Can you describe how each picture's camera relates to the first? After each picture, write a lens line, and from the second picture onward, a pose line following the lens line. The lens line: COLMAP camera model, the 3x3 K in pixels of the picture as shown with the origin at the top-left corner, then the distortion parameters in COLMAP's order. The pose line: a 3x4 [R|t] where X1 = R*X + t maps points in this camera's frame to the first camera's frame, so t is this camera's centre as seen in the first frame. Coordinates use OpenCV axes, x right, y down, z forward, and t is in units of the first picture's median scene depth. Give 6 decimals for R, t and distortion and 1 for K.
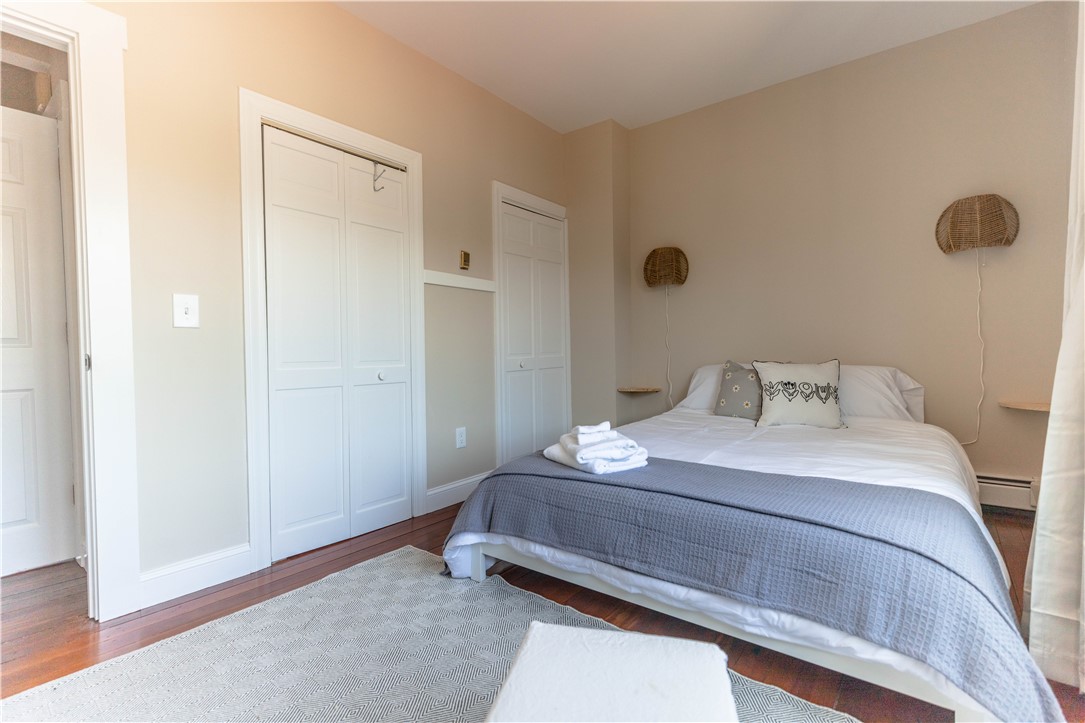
lens RADIAL K [[490.2, 0, 535.3], [0, 490.2, 360.6], [0, 0, 1]] dist [0.000040, 0.000200]
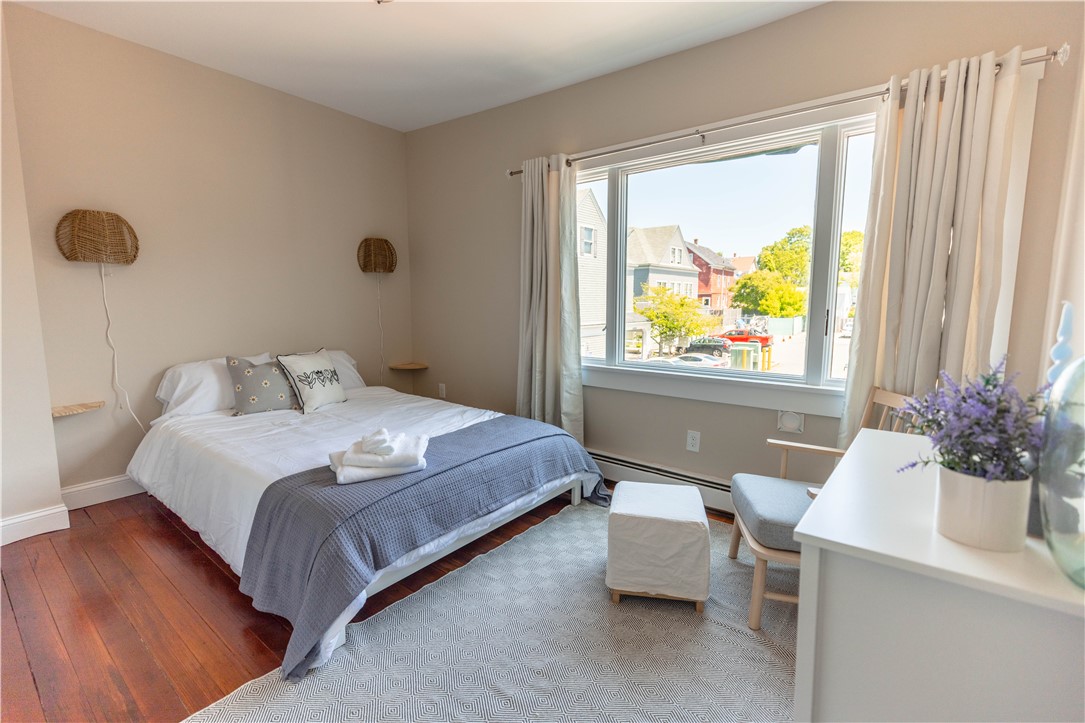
lens RADIAL K [[490.2, 0, 535.3], [0, 490.2, 360.6], [0, 0, 1]] dist [0.000040, 0.000200]
pose [[-0.000229, -0.110333, 0.993895, -0.746216], [0.017383, 0.993744, 0.110321, -0.115859], [-0.999849, 0.017303, 0.001691, 0.515148]]
